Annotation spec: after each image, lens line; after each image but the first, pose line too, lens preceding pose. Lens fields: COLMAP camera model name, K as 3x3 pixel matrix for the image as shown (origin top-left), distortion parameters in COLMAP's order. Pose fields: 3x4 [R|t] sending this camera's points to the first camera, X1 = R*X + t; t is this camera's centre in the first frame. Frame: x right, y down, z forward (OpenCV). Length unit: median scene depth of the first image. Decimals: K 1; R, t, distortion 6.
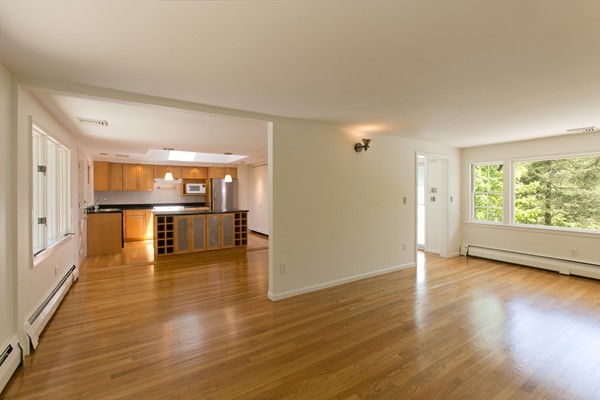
lens RADIAL K [[265.1, 0, 298.1], [0, 265.1, 195.9], [0, 0, 1]] dist [-0.001601, 0.000177]
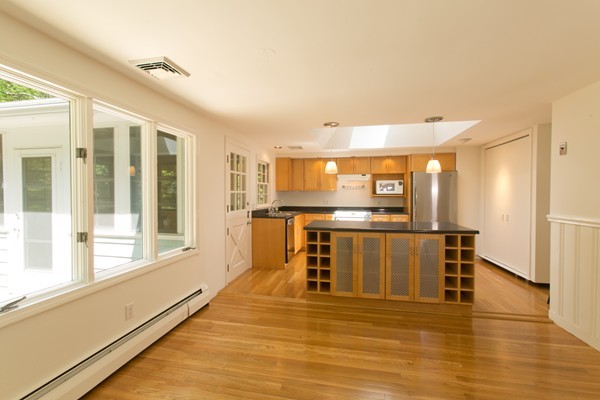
lens RADIAL K [[265.1, 0, 297.6], [0, 265.1, 197.6], [0, 0, 1]] dist [-0.001601, 0.000177]
pose [[0.713314, 0.014498, -0.700694, -0.072343], [-0.011548, 0.999893, 0.008933, -0.003920], [0.700749, 0.001719, 0.713406, 0.366215]]
